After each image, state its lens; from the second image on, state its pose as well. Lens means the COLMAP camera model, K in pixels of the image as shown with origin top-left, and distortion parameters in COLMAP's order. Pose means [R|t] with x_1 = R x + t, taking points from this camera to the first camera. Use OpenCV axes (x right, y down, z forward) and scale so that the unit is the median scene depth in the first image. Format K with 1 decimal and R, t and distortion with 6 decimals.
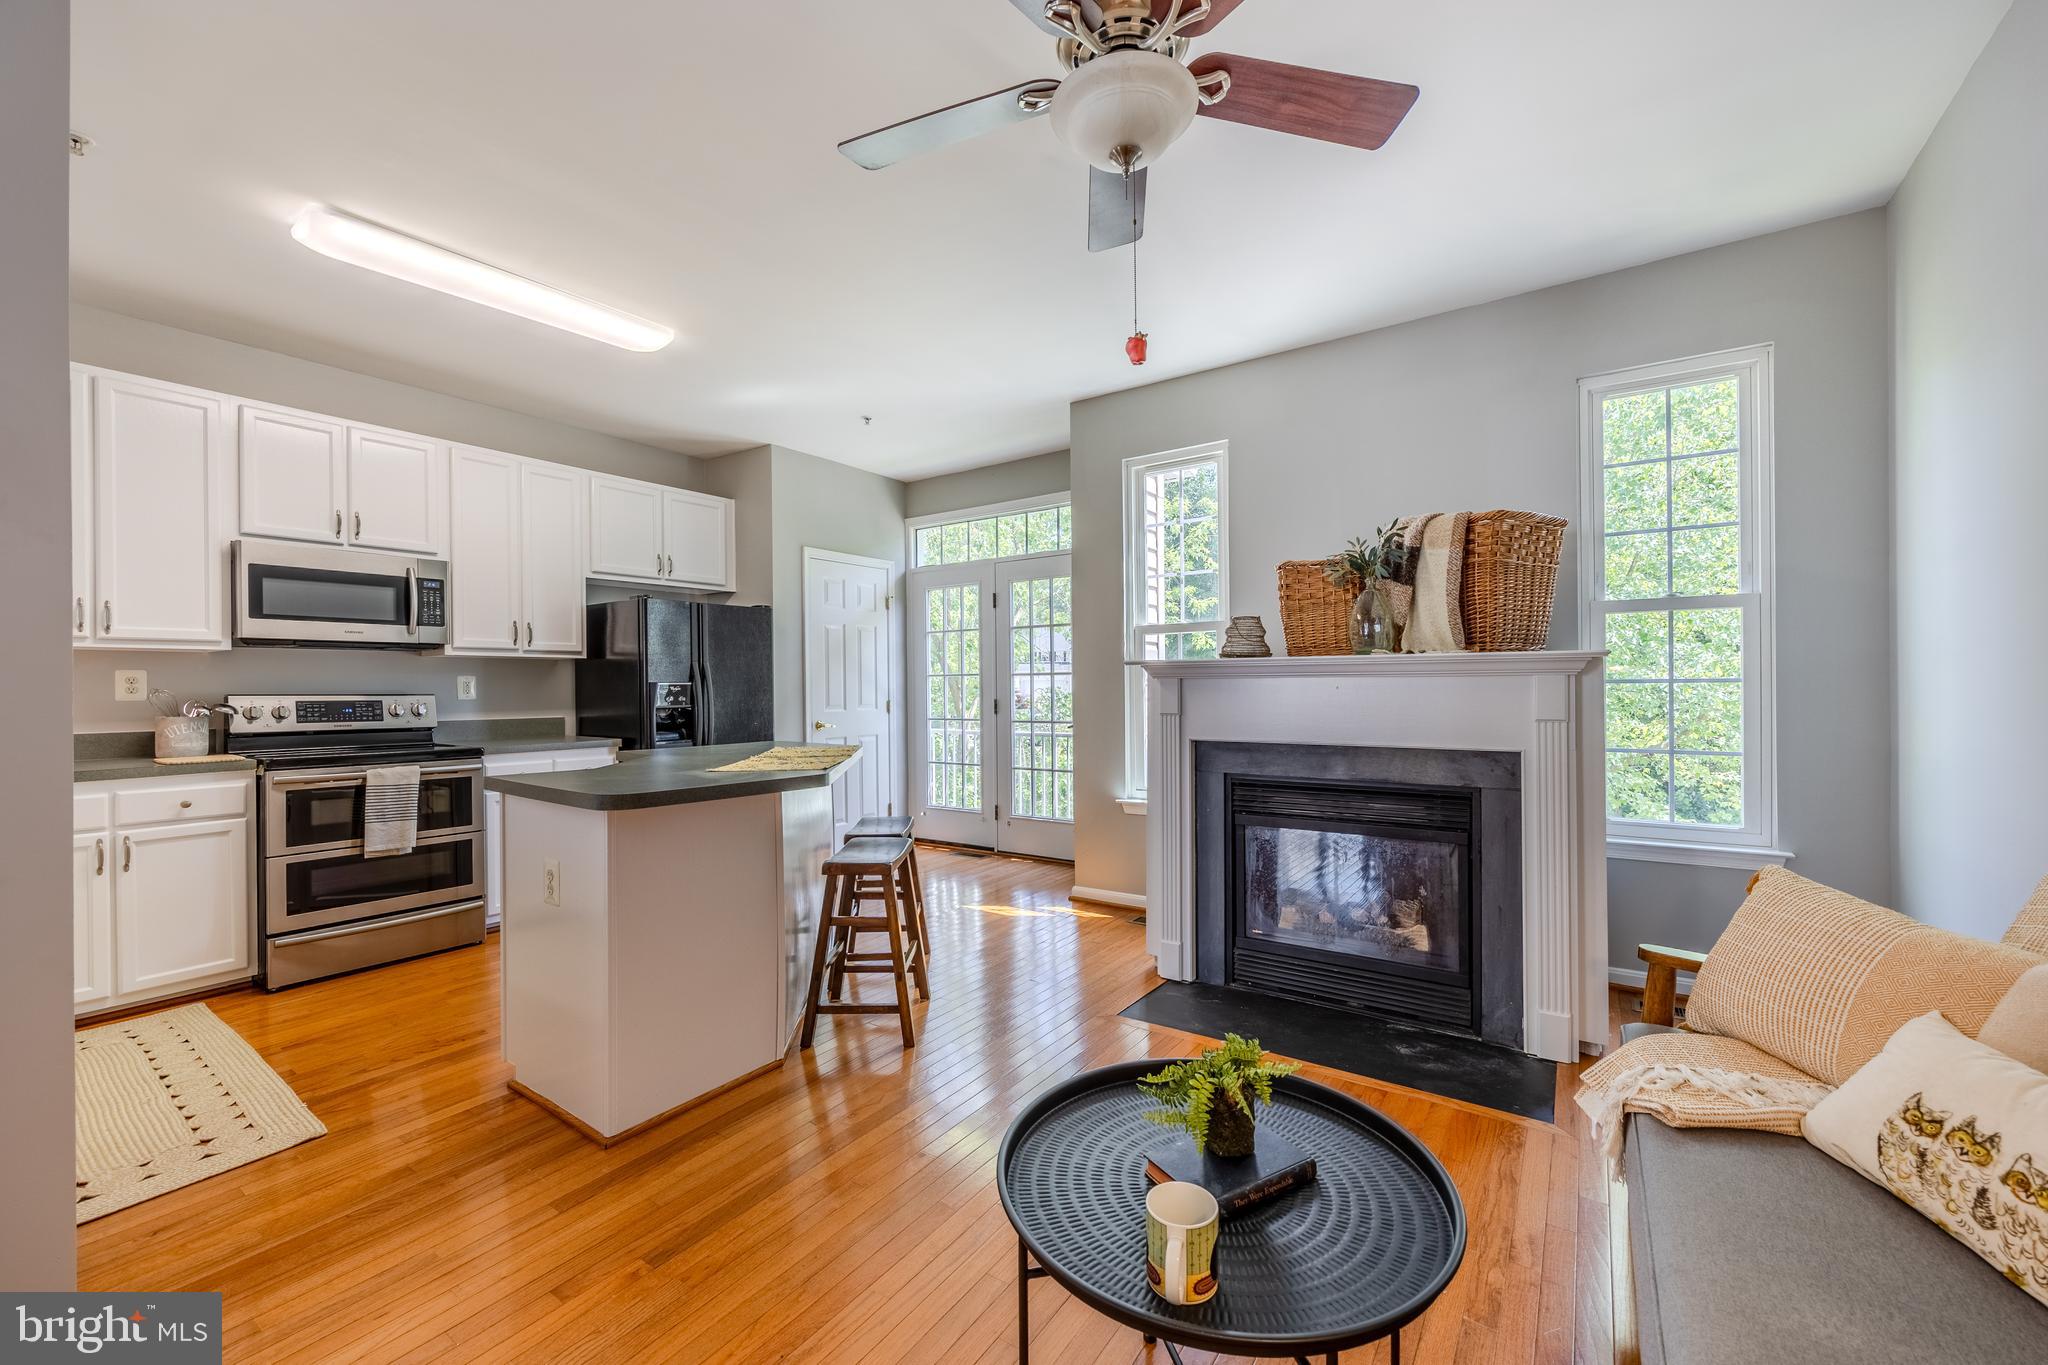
lens RADIAL K [[804.4, 0, 1049.3], [0, 804.4, 682.4], [0, 0, 1]] dist [0.001517, 0.000362]
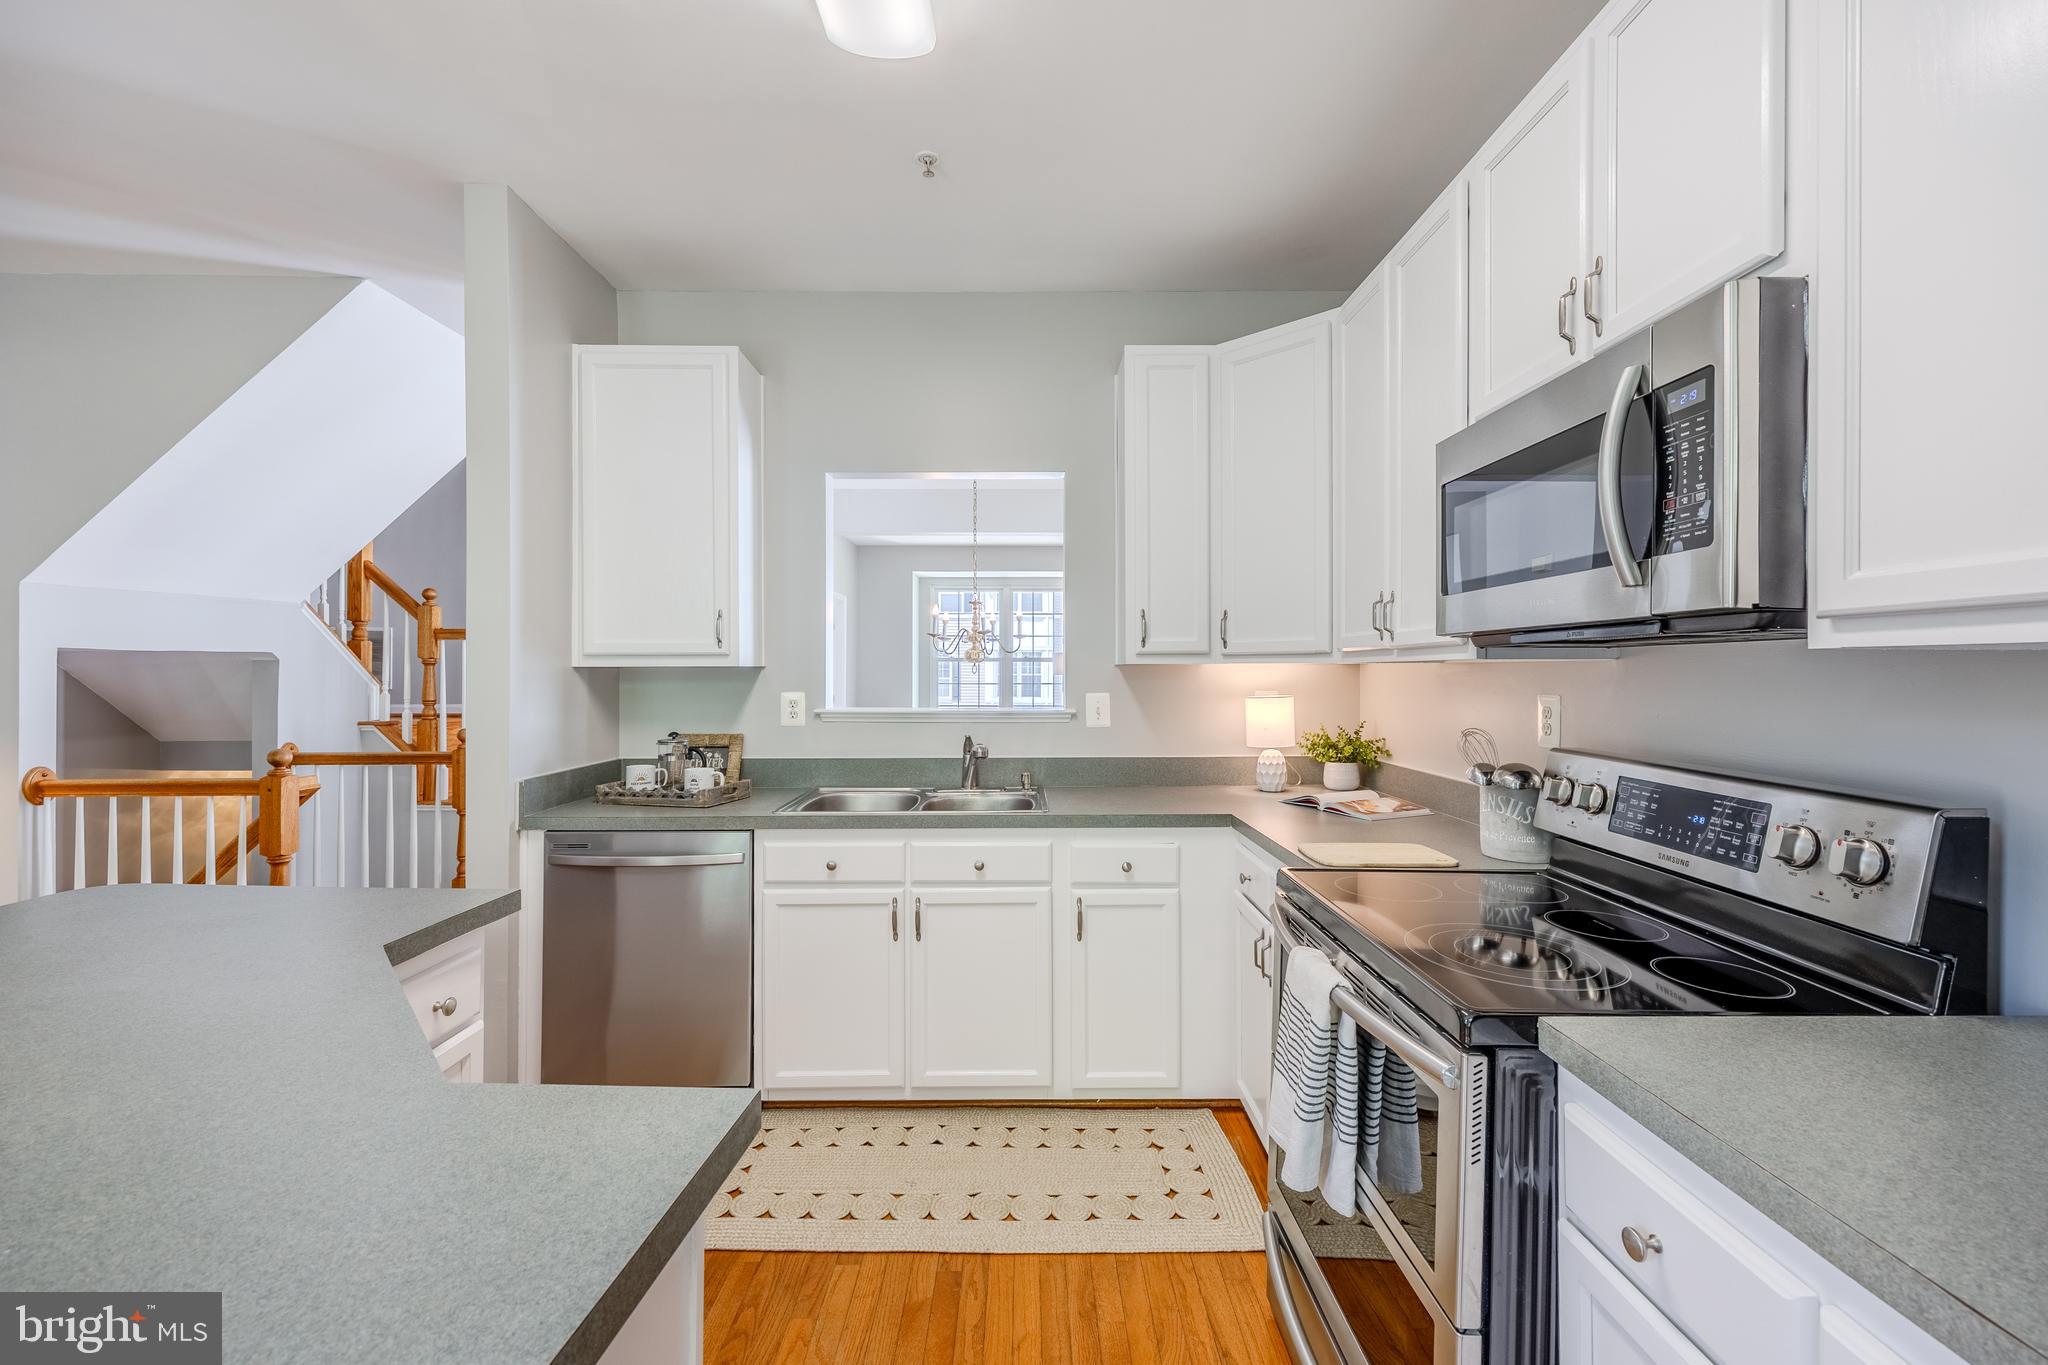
lens RADIAL K [[784.4, 0, 1023.5], [0, 784.4, 687.3], [0, 0, 1]] dist [0.001187, 0.000020]
pose [[-0.813309, 0.014776, -0.581644, -0.484013], [0.007299, 0.999858, 0.015194, -0.030907], [0.581786, 0.008112, -0.813302, 1.204879]]
